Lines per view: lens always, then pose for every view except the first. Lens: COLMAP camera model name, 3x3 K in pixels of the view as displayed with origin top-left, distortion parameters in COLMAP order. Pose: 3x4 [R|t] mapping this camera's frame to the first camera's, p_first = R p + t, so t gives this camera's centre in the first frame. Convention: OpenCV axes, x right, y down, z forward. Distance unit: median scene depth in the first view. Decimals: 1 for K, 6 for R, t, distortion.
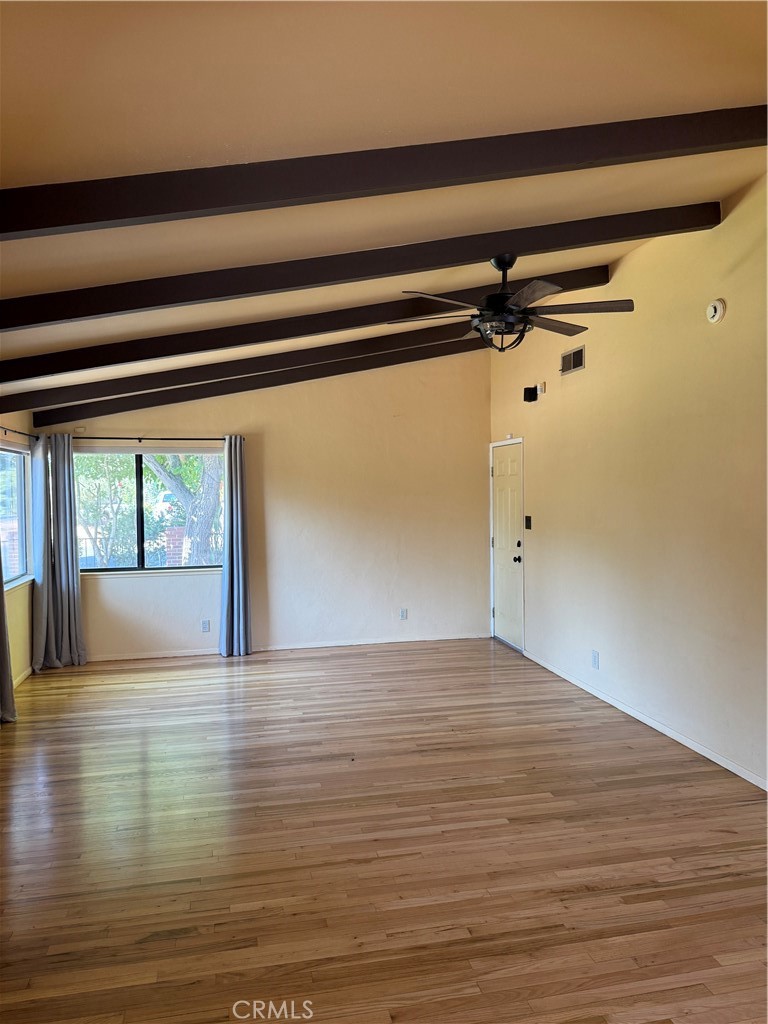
lens RADIAL K [[724.8, 0, 384.1], [0, 724.8, 509.0], [0, 0, 1]] dist [0.039531, -0.031729]
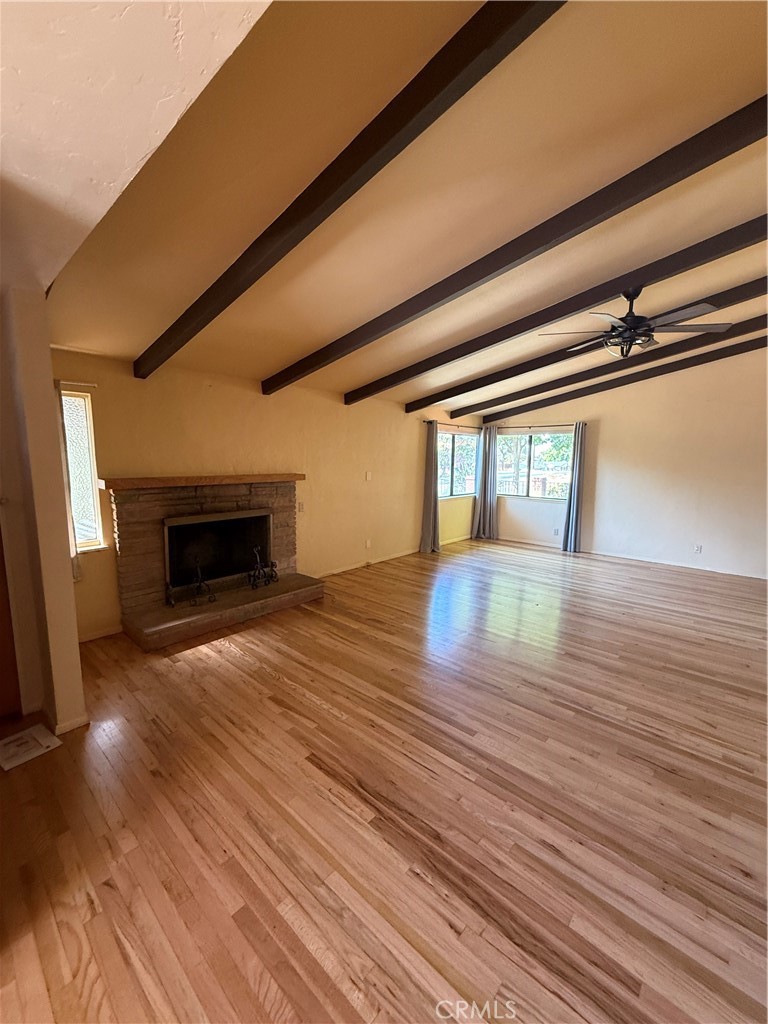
lens RADIAL K [[414.2, 0, 387.0], [0, 414.2, 514.2], [0, 0, 1]] dist [0.008869, -0.000397]
pose [[0.591485, 0.129856, -0.795790, 0.337753], [-0.041725, 0.990554, 0.130625, 0.001701], [0.805235, -0.044058, 0.591316, 0.064714]]
